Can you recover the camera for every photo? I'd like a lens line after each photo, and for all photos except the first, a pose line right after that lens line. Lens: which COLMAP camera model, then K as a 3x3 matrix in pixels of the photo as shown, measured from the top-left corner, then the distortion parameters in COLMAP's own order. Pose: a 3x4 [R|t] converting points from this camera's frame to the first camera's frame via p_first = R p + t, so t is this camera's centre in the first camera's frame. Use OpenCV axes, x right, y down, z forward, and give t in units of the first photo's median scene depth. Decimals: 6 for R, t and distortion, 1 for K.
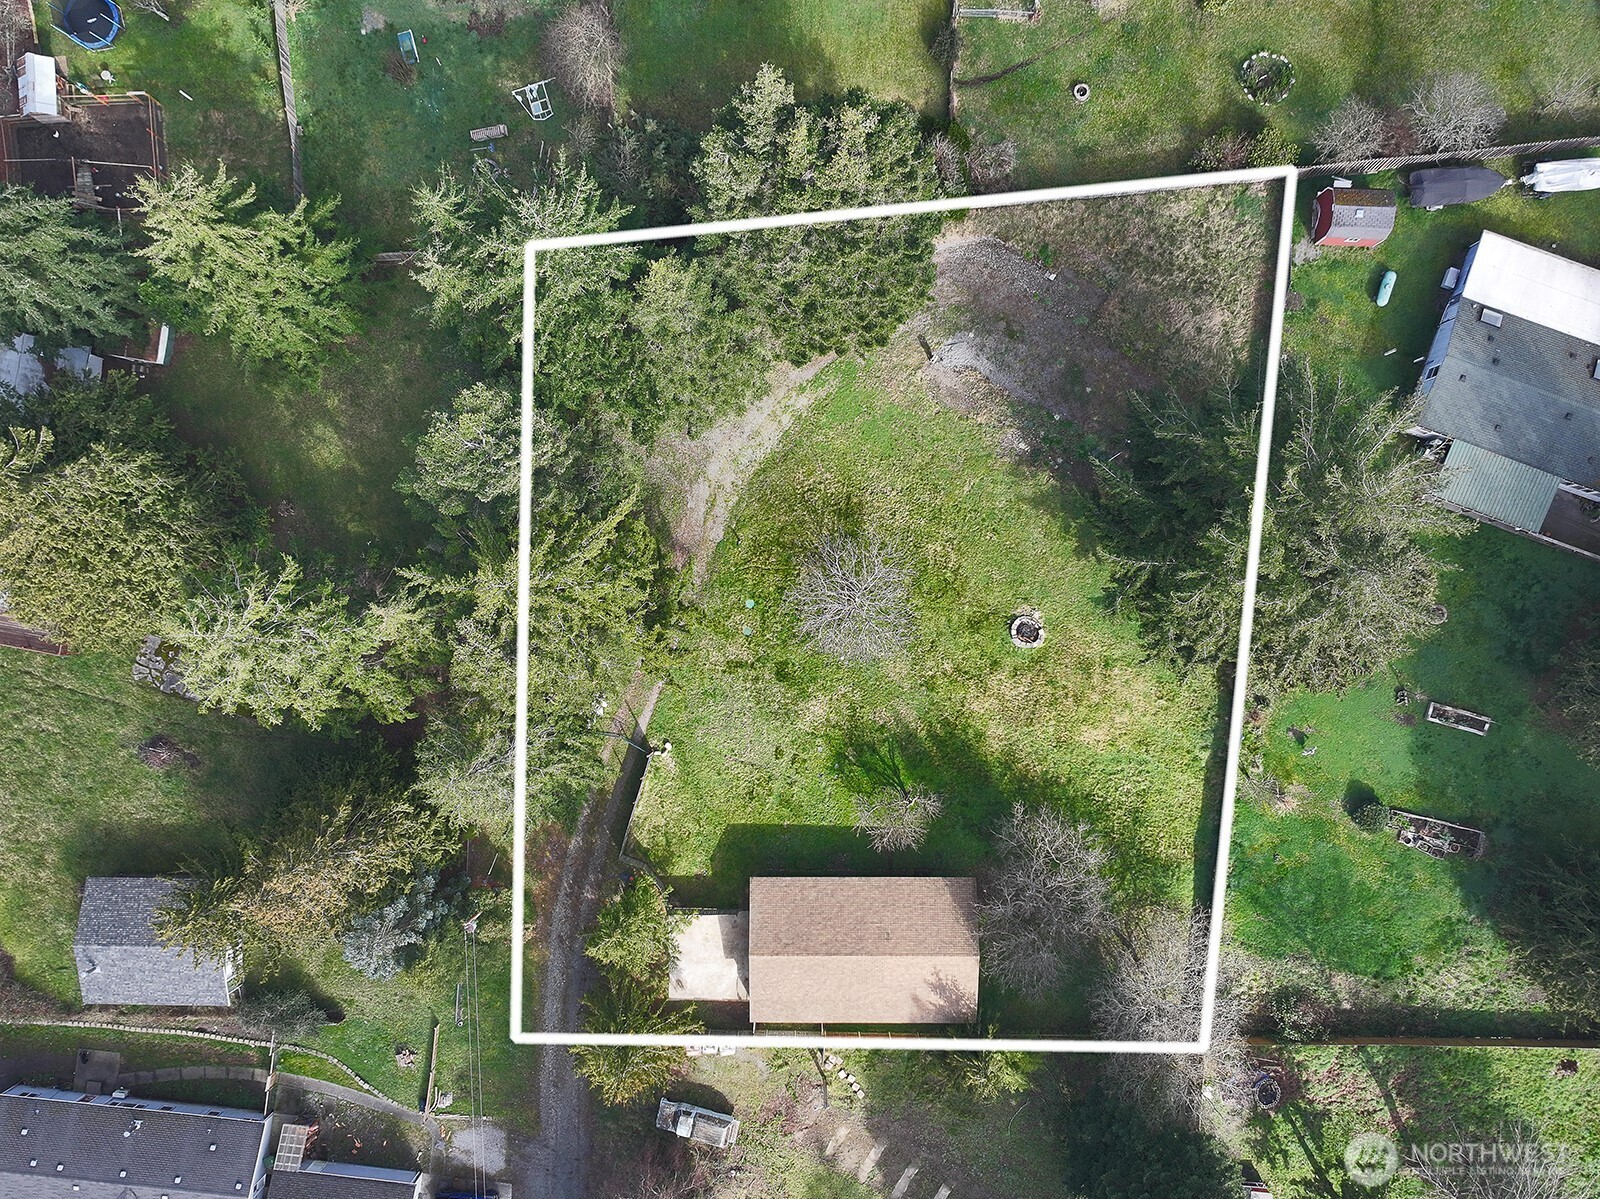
lens RADIAL K [[1288.3, 0, 799.6], [0, 1288.3, 607.8], [0, 0, 1]] dist [0.015877, -0.015815]
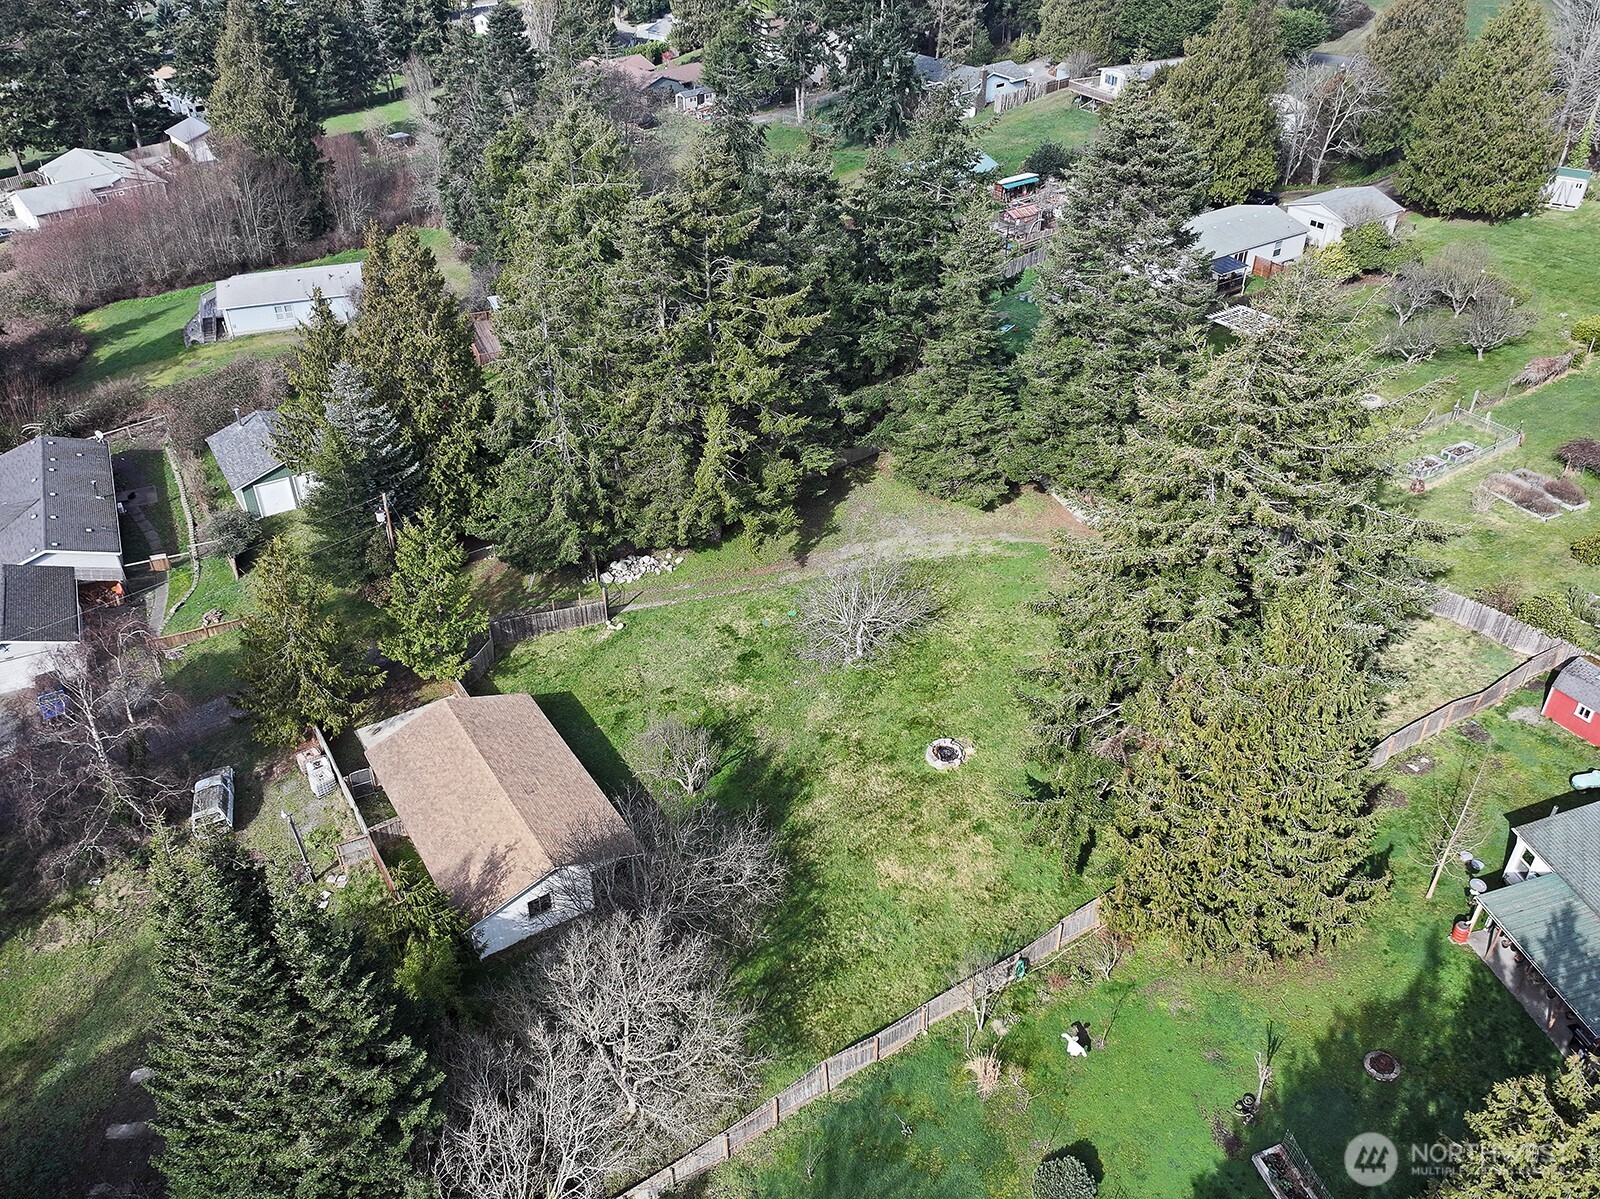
lens RADIAL K [[1288.3, 0, 800.7], [0, 1288.3, 598.3], [0, 0, 1]] dist [0.015877, -0.015815]
pose [[0.542823, 0.477241, -0.691074, 0.633990], [-0.839829, 0.313883, -0.442906, 0.420012], [0.005544, 0.820803, 0.571184, 0.449085]]
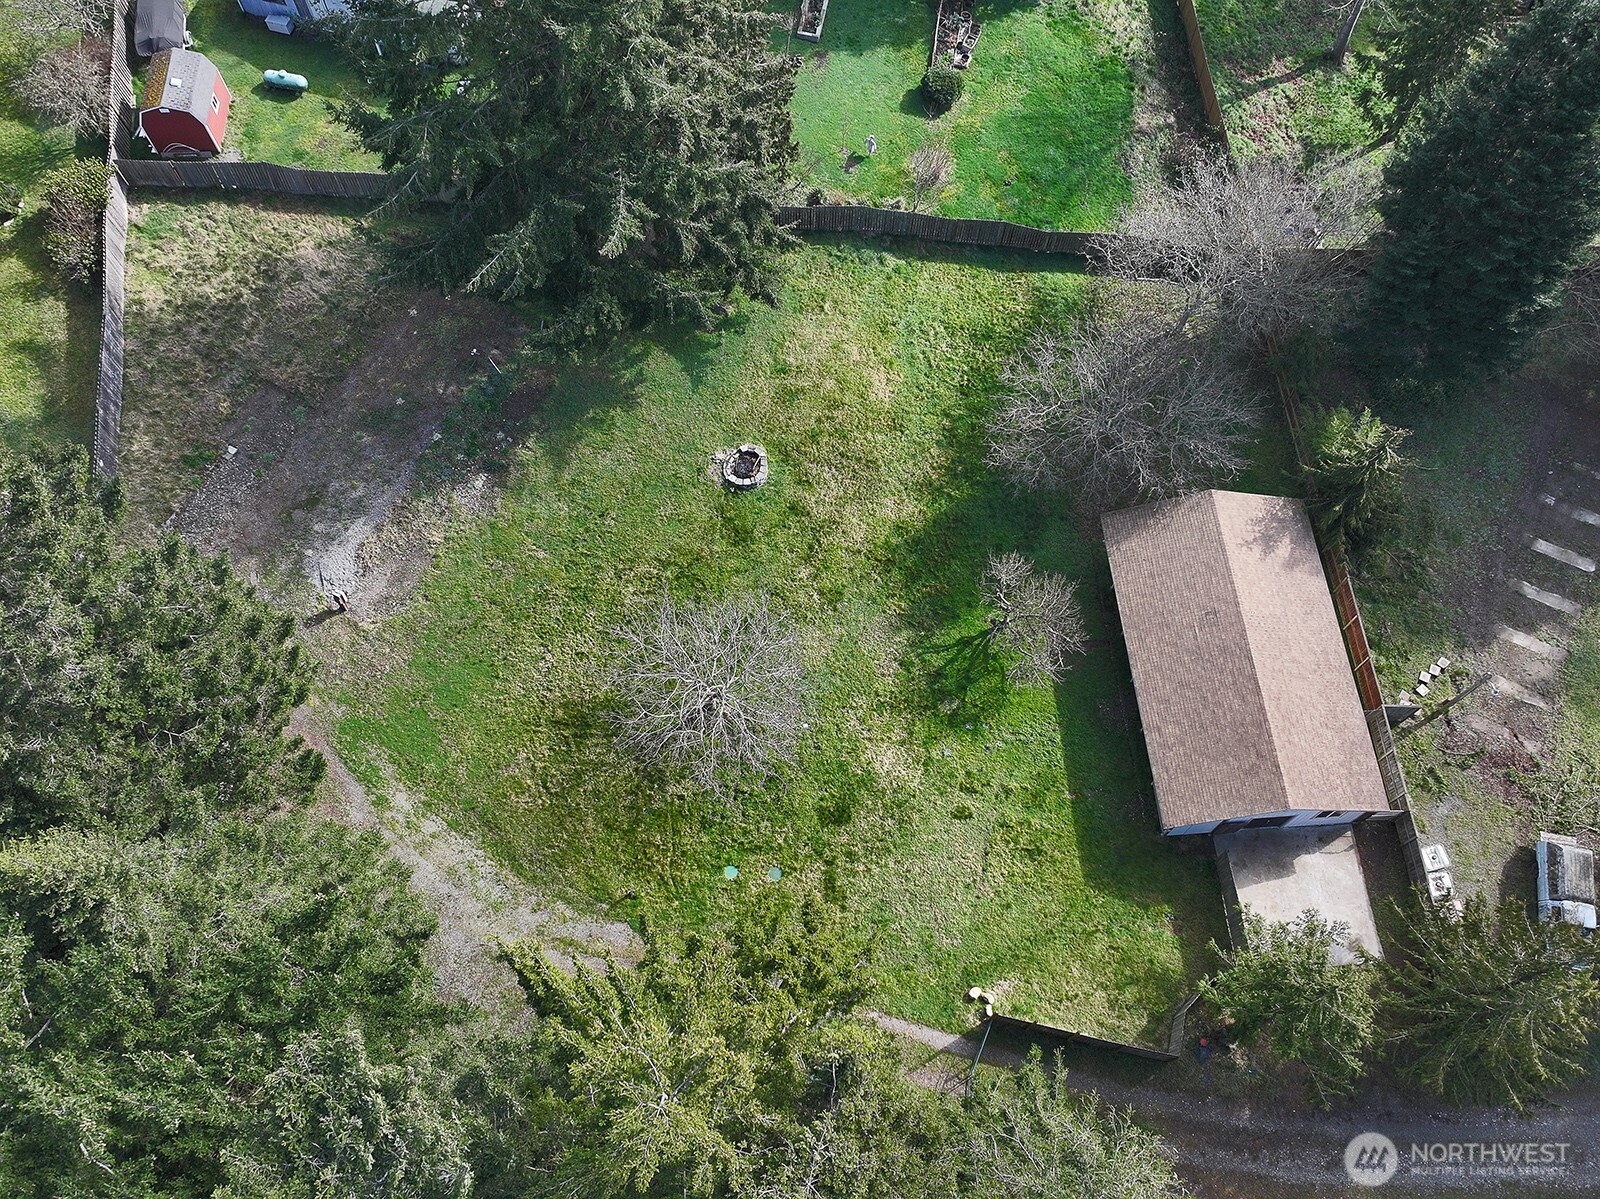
lens RADIAL K [[1288.3, 0, 797.2], [0, 1288.3, 599.6], [0, 0, 1]] dist [0.015877, -0.015815]
pose [[-0.080356, -0.903192, 0.421648, -0.187761], [0.996715, -0.068538, 0.043140, 0.011310], [-0.010065, 0.423730, 0.905733, 0.385092]]
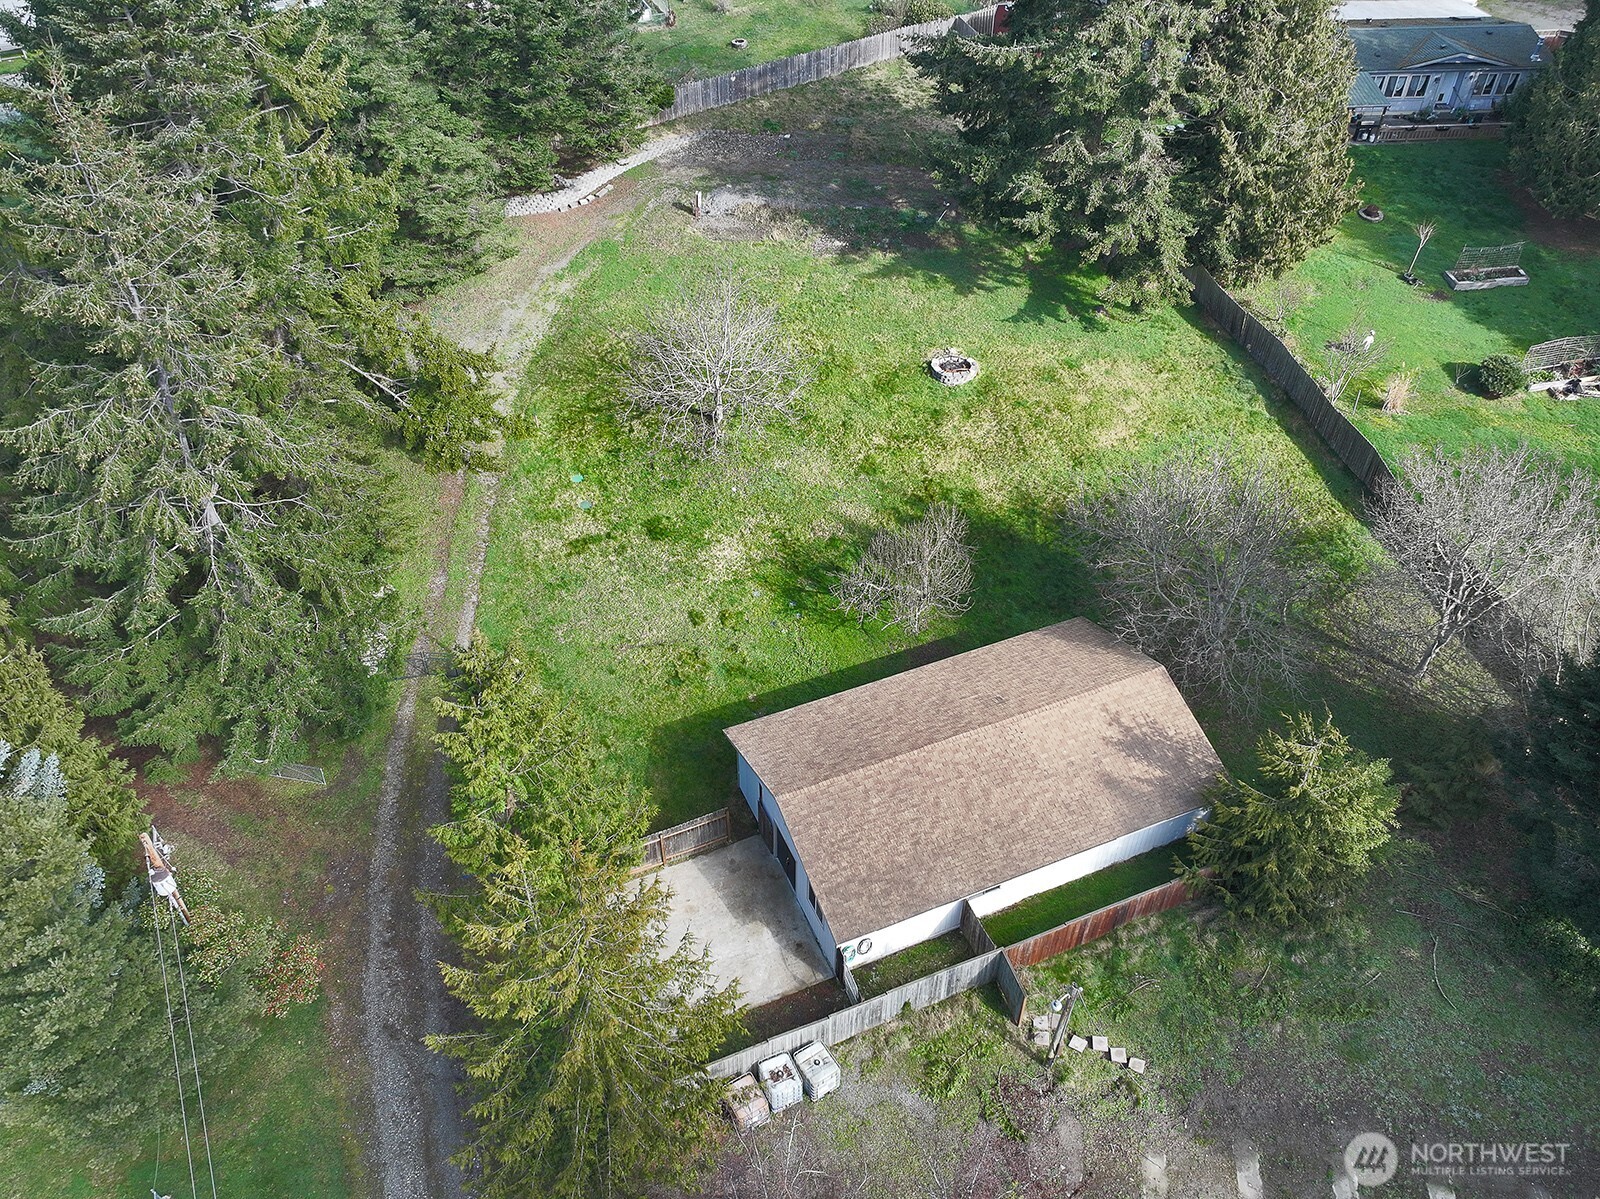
lens RADIAL K [[1288.3, 0, 805.9], [0, 1288.3, 593.3], [0, 0, 1]] dist [0.015877, -0.015815]
pose [[0.912970, -0.267420, 0.308175, -0.155699], [0.407895, 0.617321, -0.672708, 0.545838], [-0.010347, 0.739866, 0.672675, 0.598597]]
